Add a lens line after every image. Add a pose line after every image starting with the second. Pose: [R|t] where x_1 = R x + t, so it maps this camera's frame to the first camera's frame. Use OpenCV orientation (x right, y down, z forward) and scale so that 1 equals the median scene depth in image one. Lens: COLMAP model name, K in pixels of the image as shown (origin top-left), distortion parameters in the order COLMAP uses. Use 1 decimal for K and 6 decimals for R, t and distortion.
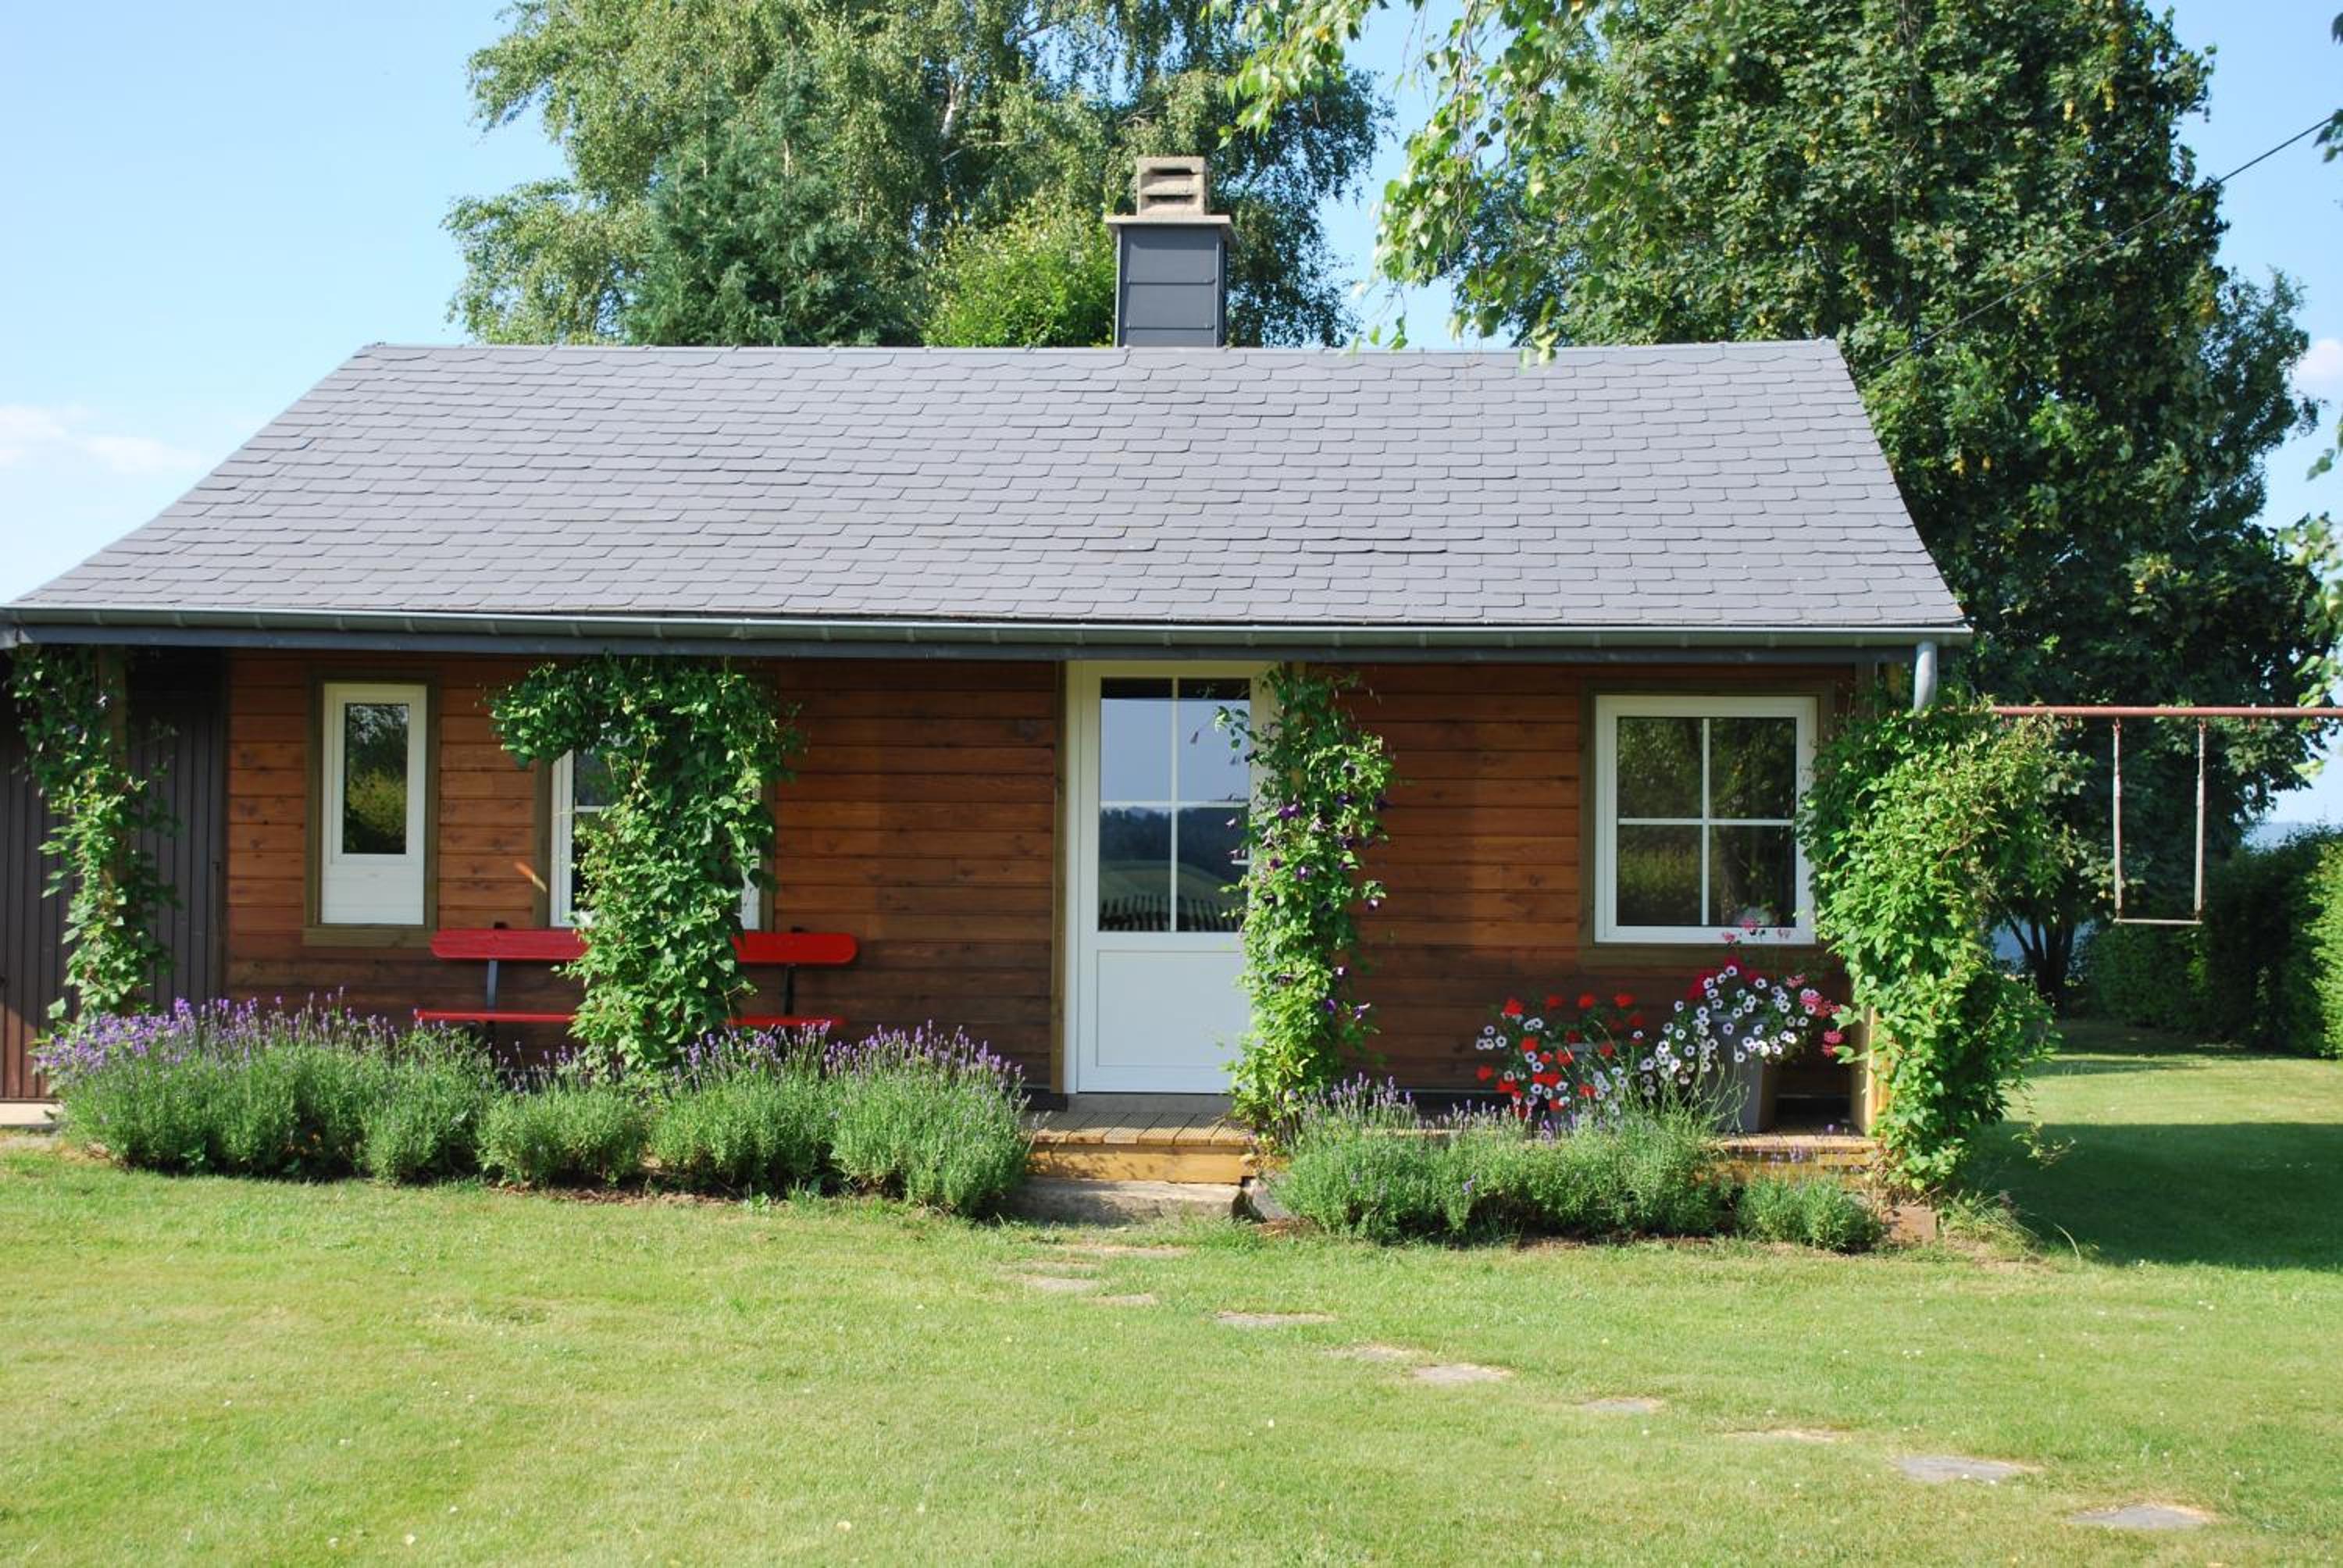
lens RADIAL K [[3605.2, 0, 1171.5], [0, 3605.2, 784.0], [0, 0, 1]] dist [0.012641, -0.098642]
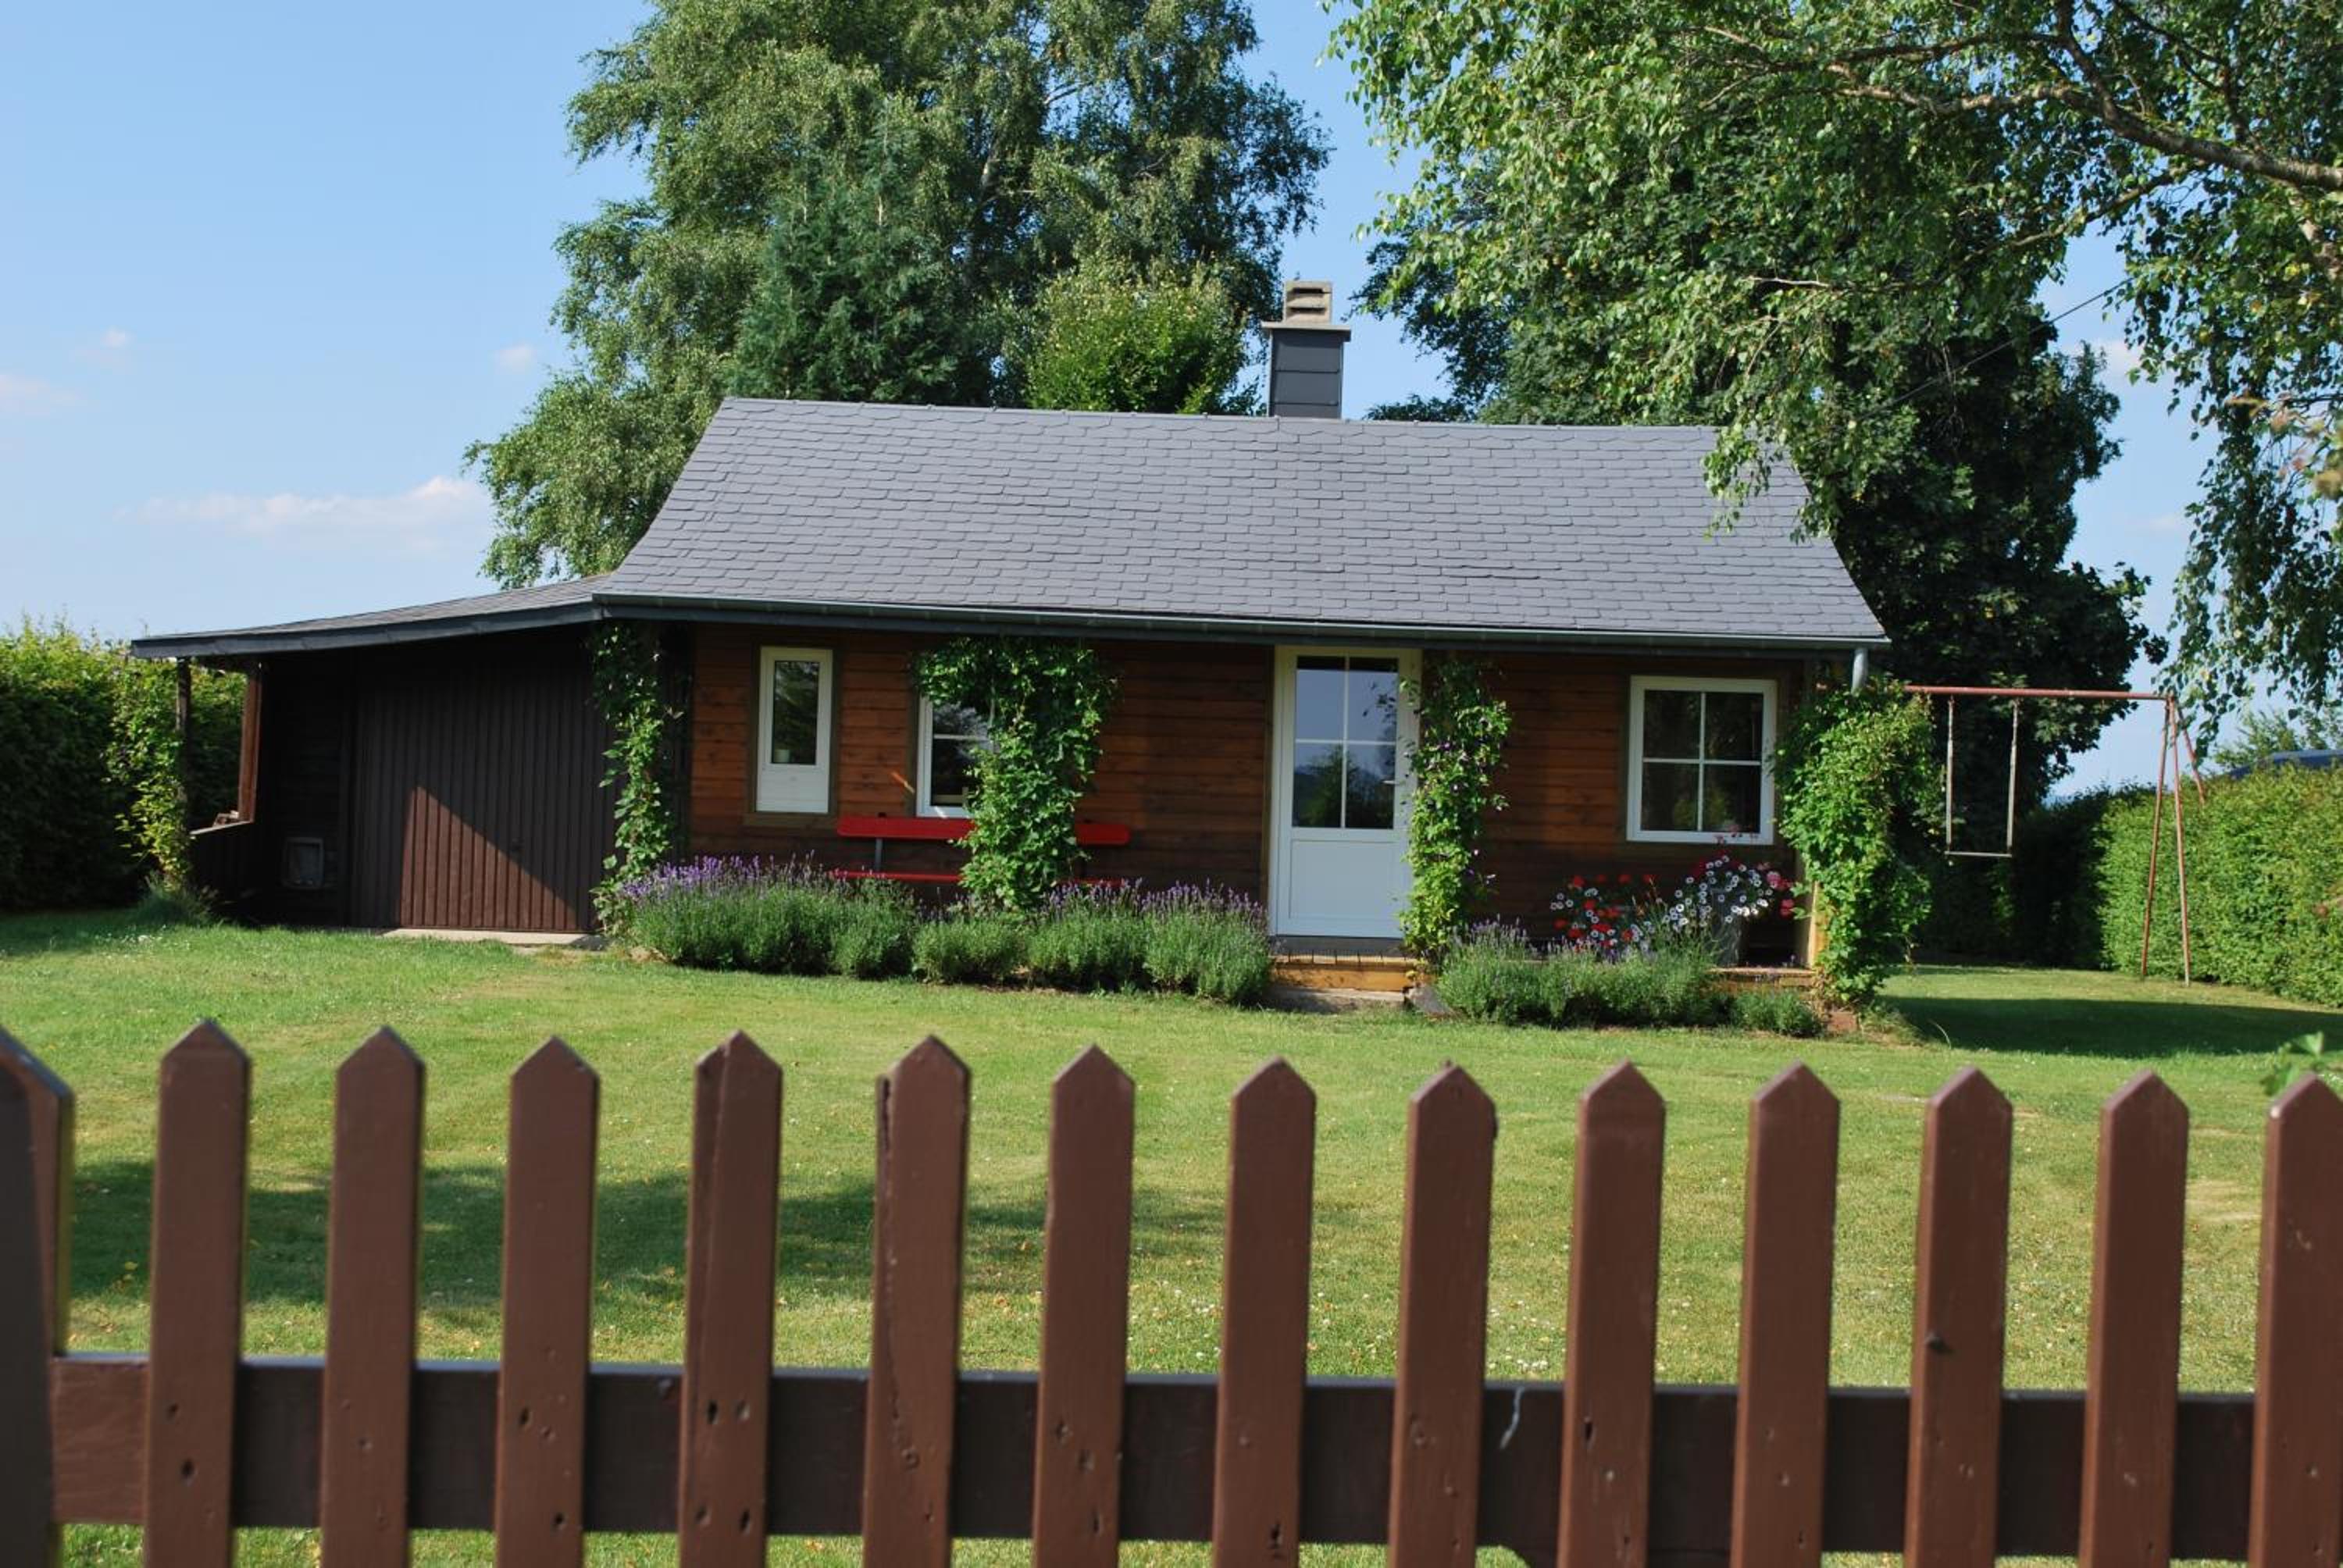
lens RADIAL K [[3605.2, 0, 1171.5], [0, 3605.2, 784.0], [0, 0, 1]] dist [0.012641, -0.098642]
pose [[0.998227, 0.021216, 0.055611, -0.162724], [-0.021936, 0.999683, 0.012360, 0.006519], [-0.055331, -0.013558, 0.998376, -0.506853]]
